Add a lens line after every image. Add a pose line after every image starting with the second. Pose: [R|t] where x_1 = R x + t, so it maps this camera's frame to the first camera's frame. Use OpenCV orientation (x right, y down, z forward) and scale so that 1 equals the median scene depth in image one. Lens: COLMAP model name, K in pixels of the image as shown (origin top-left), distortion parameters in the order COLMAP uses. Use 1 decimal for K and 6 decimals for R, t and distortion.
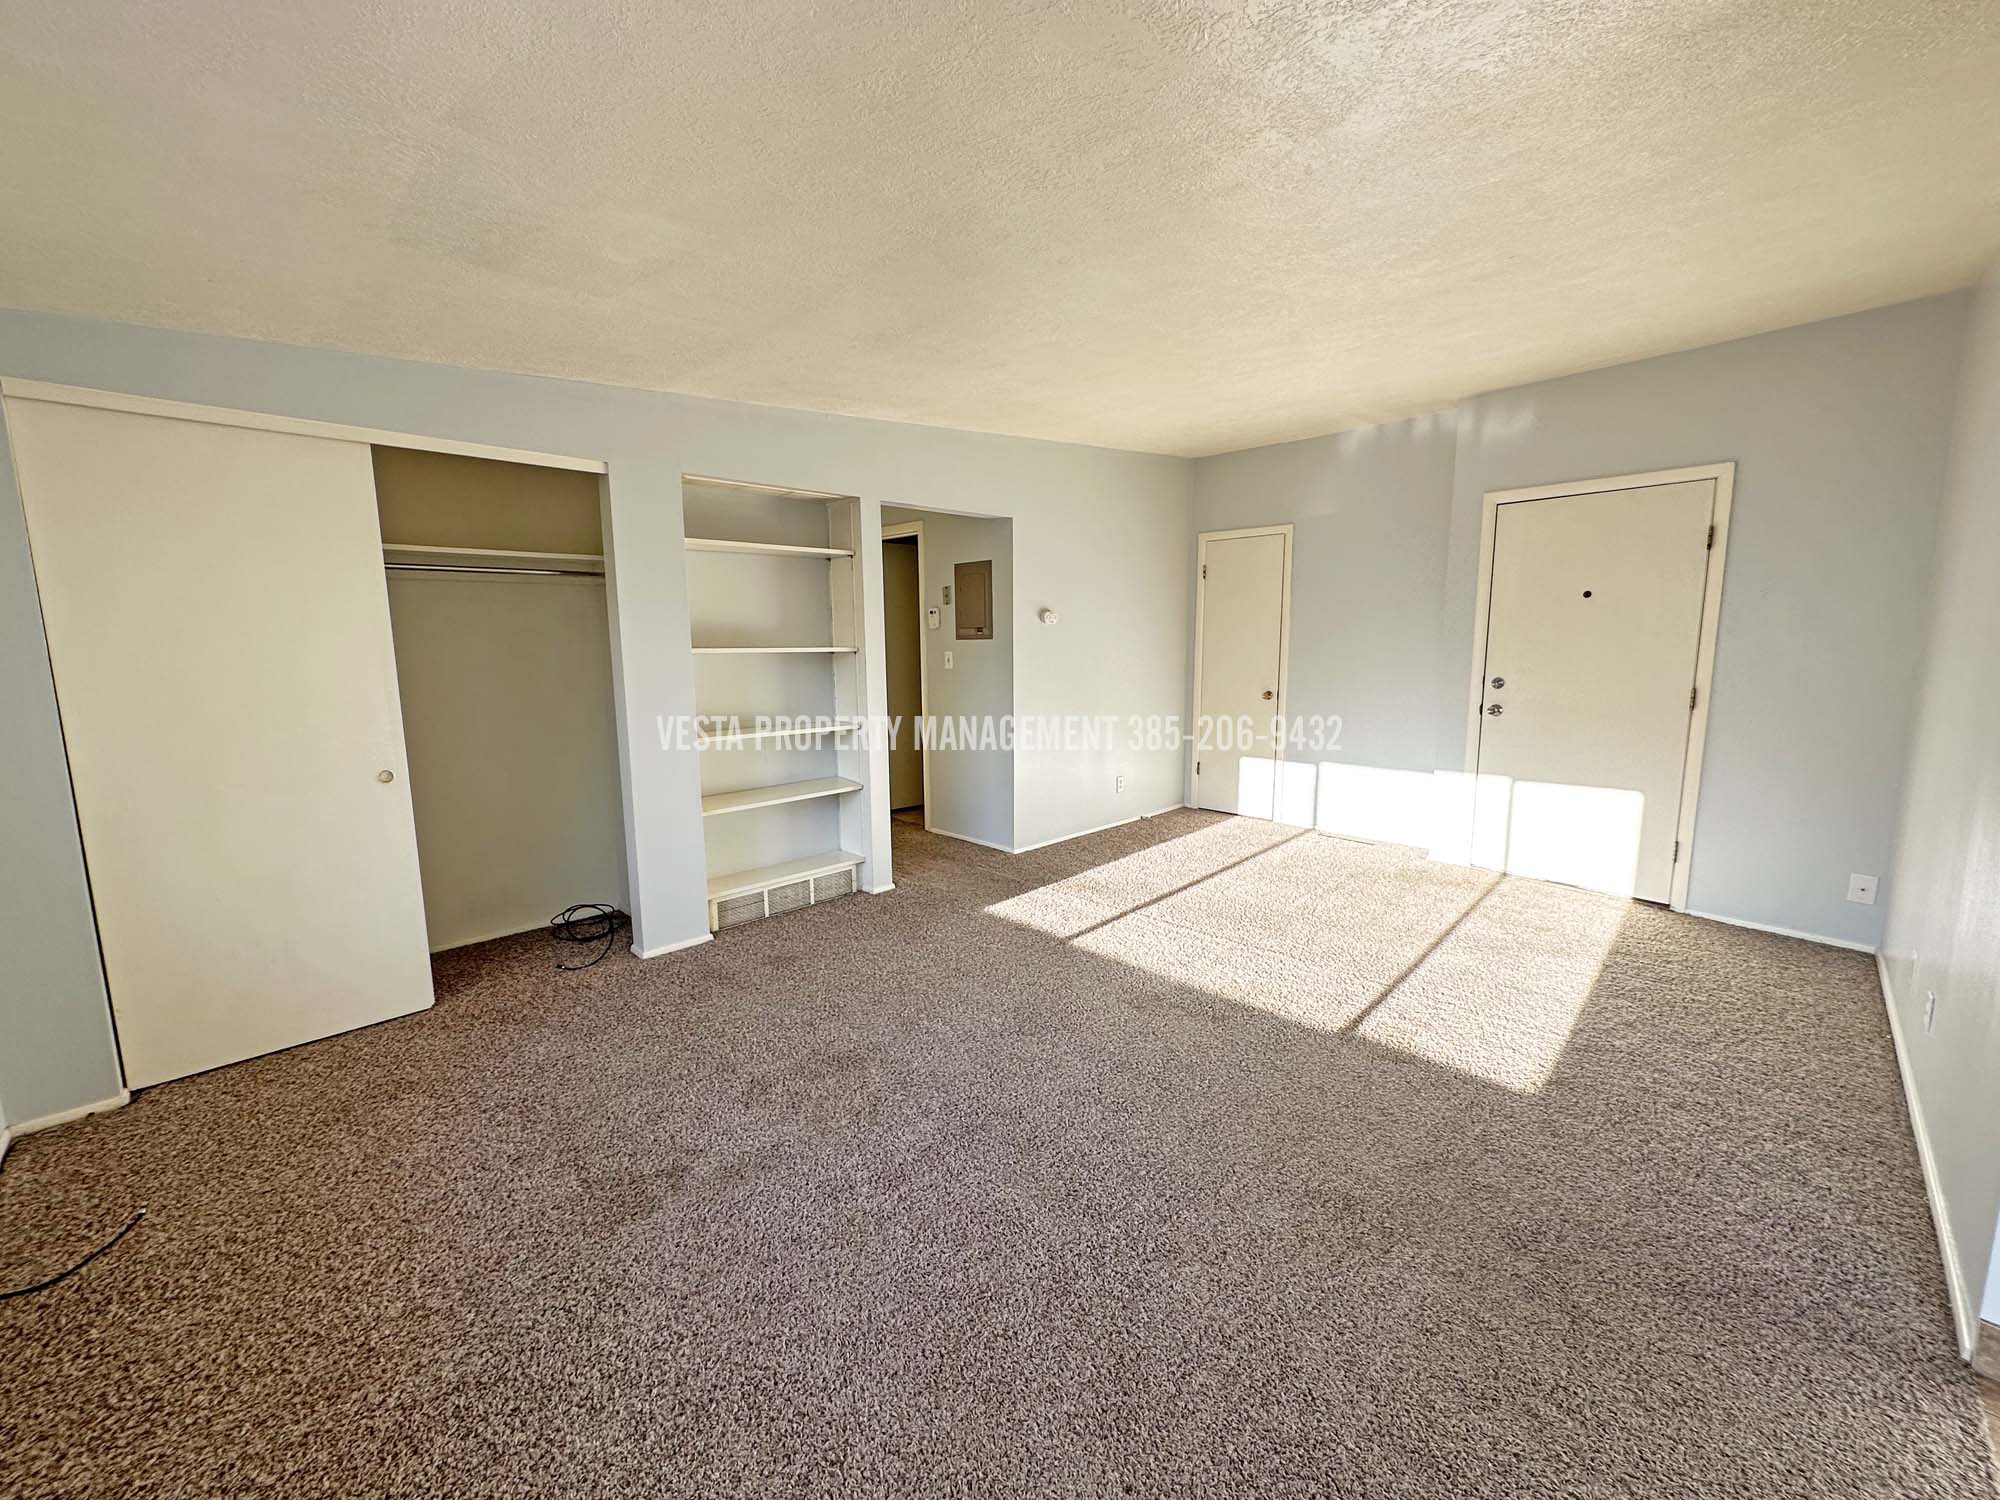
lens RADIAL K [[795.5, 0, 1000.0], [0, 795.5, 750.0], [0, 0, 1]] dist [-0.001037, -0.000428]
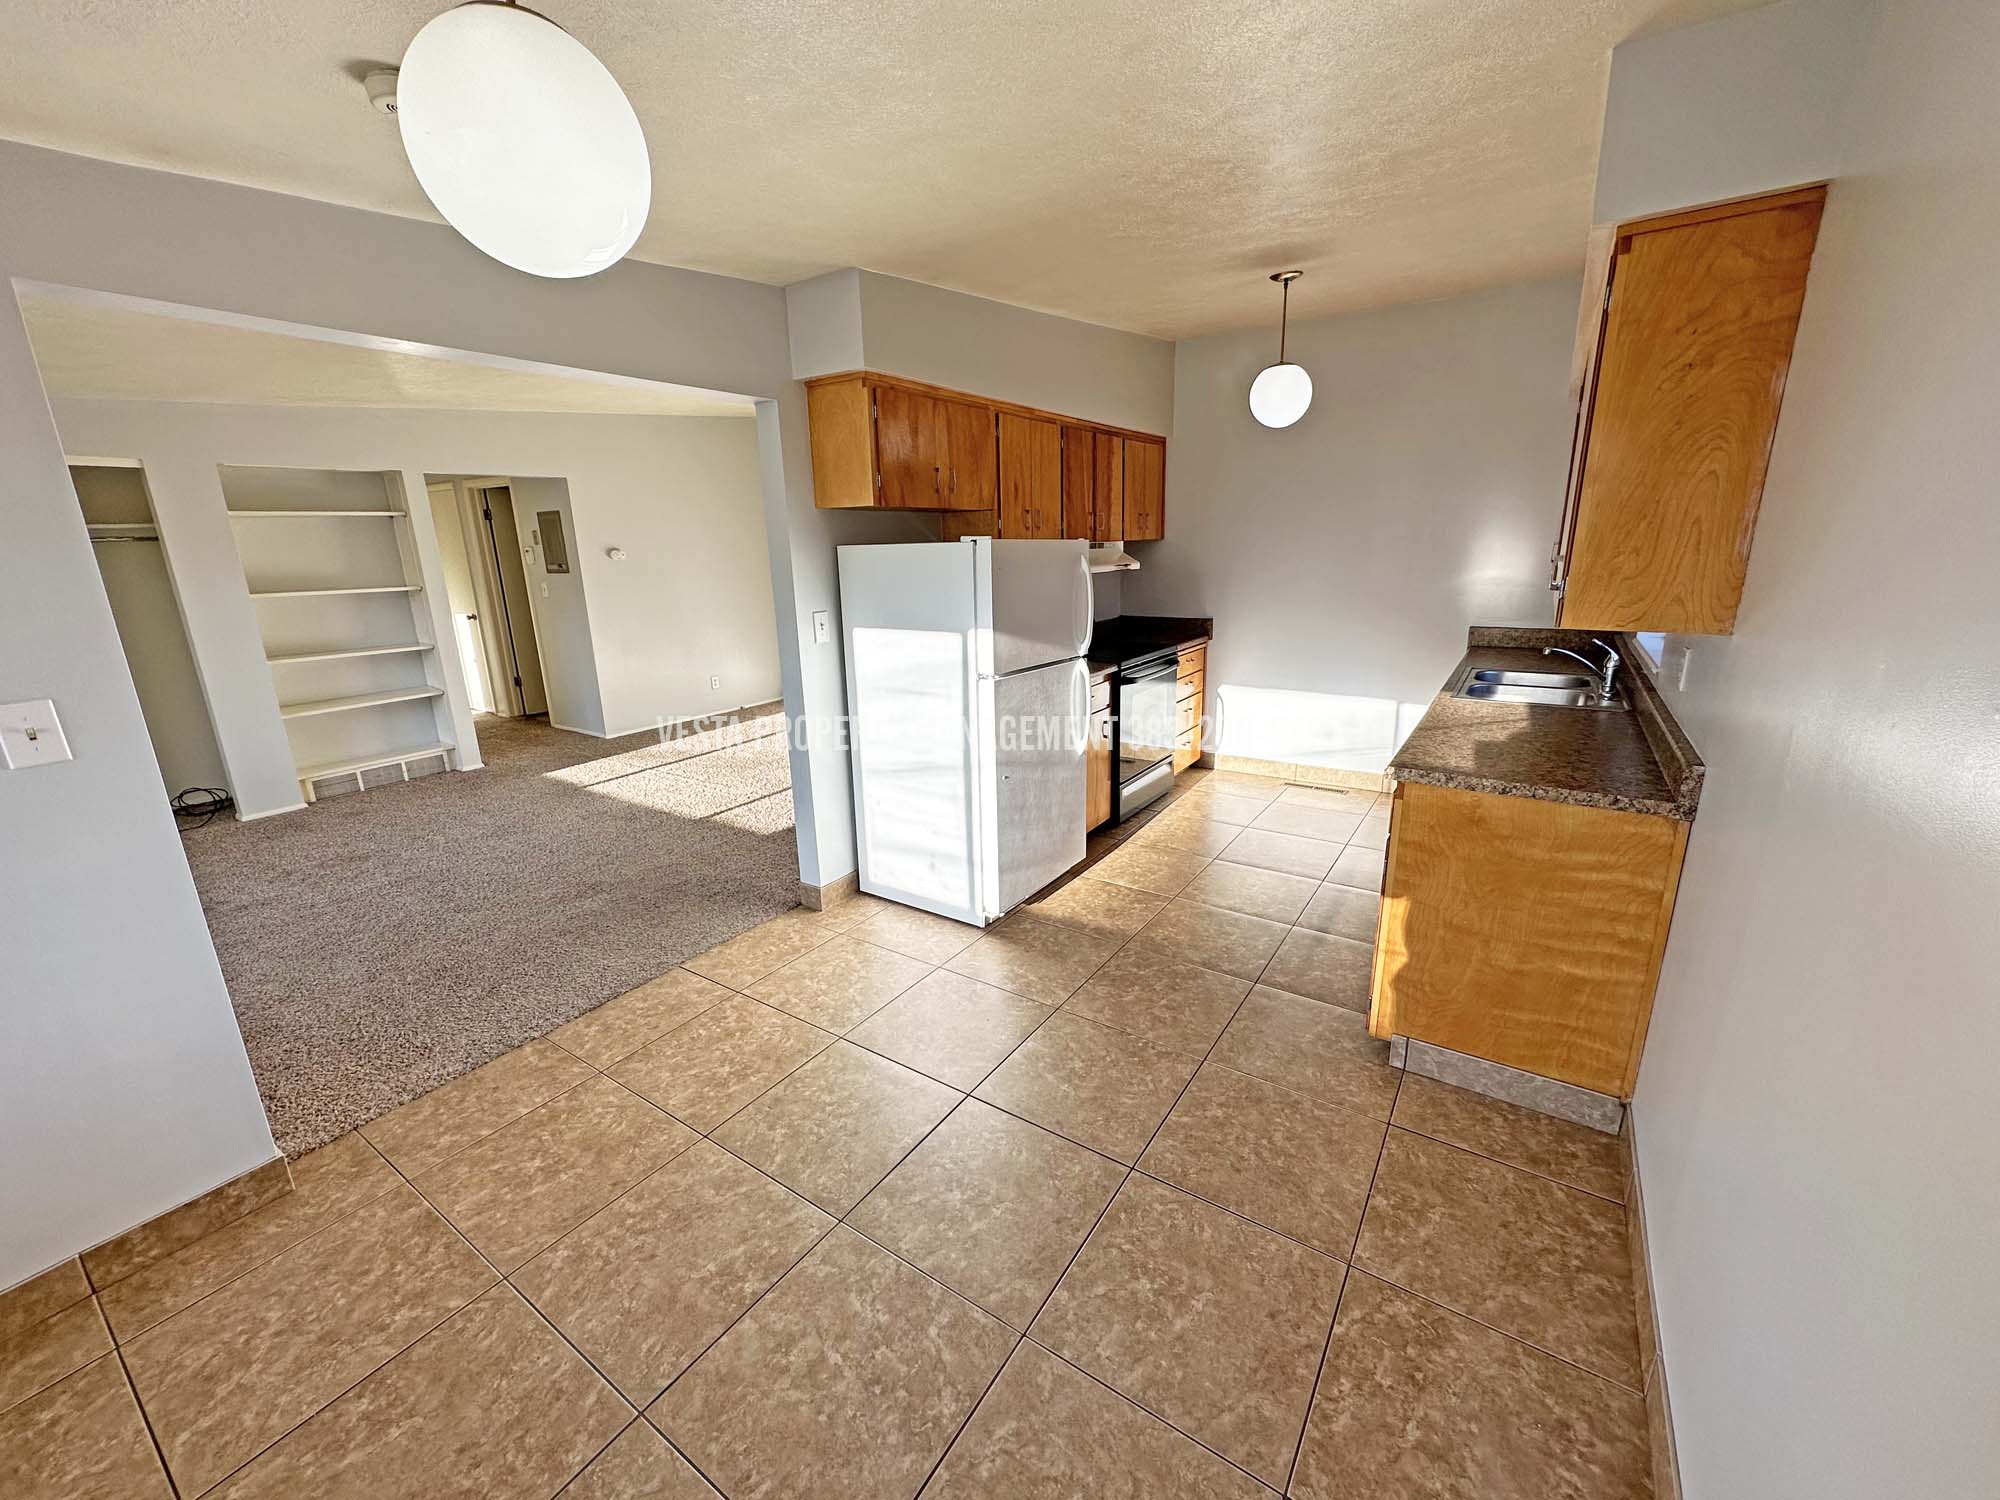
lens RADIAL K [[795.5, 0, 1000.0], [0, 795.5, 750.0], [0, 0, 1]] dist [-0.001037, -0.000428]
pose [[0.981521, -0.066585, 0.179394, 0.538496], [0.045714, 0.991953, 0.118064, 0.029951], [-0.185812, -0.107682, 0.976667, -0.522344]]
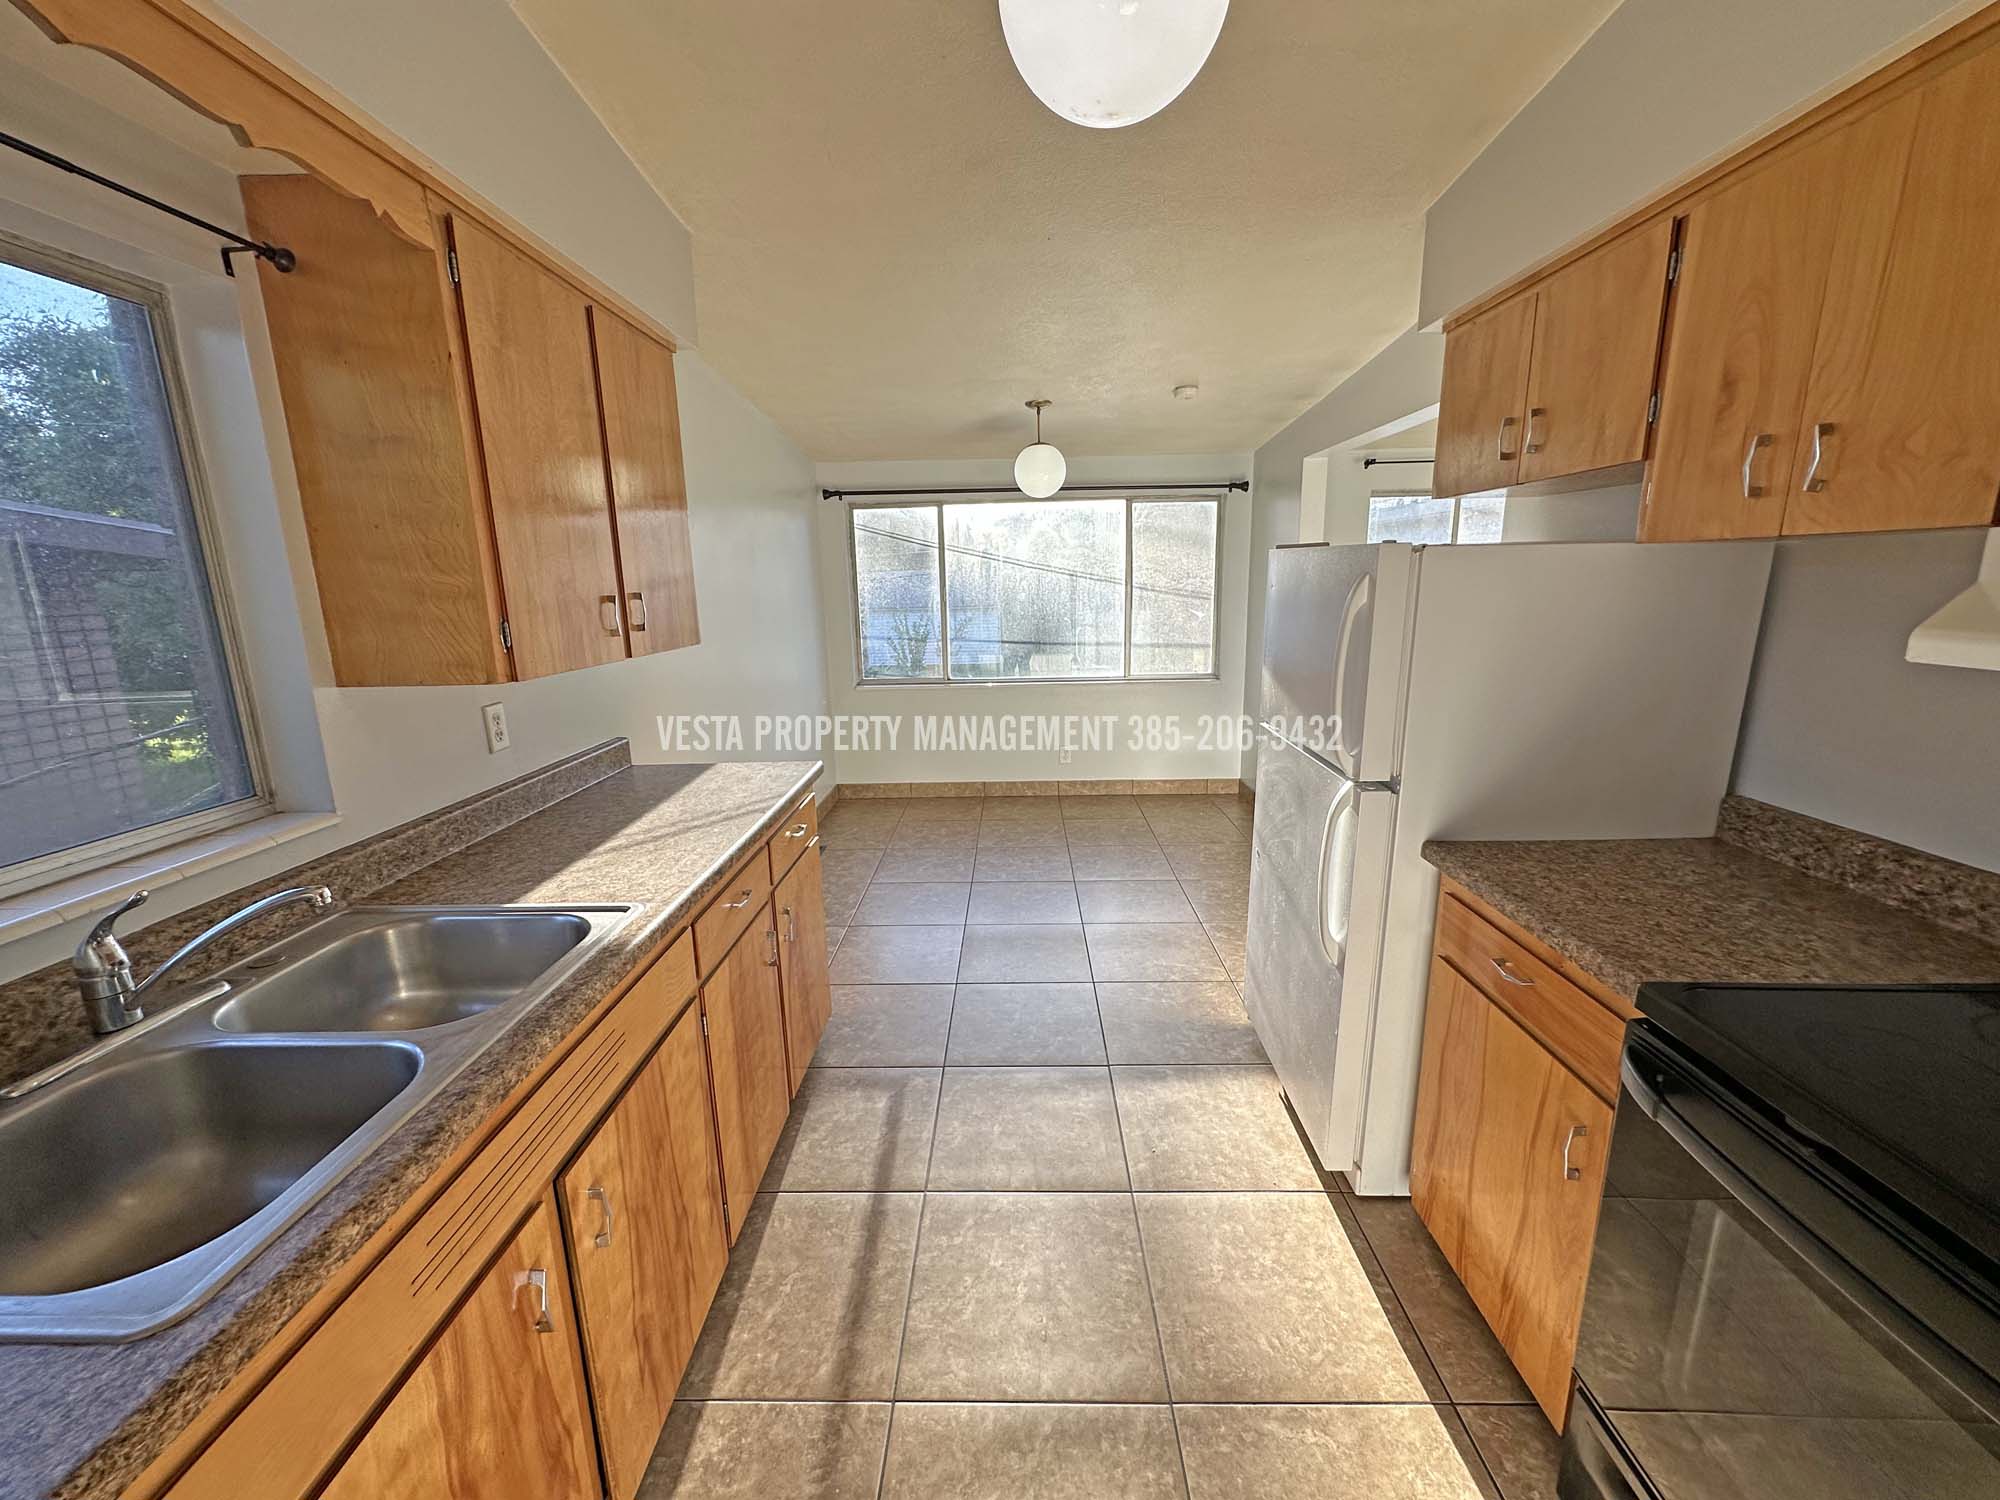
lens RADIAL K [[795.5, 0, 1000.0], [0, 795.5, 750.0], [0, 0, 1]] dist [-0.001037, -0.000428]
pose [[-0.721834, 0.161743, -0.672900, 1.323085], [-0.075614, 0.948053, 0.308994, -0.117578], [0.687923, 0.273923, -0.672107, 0.630764]]
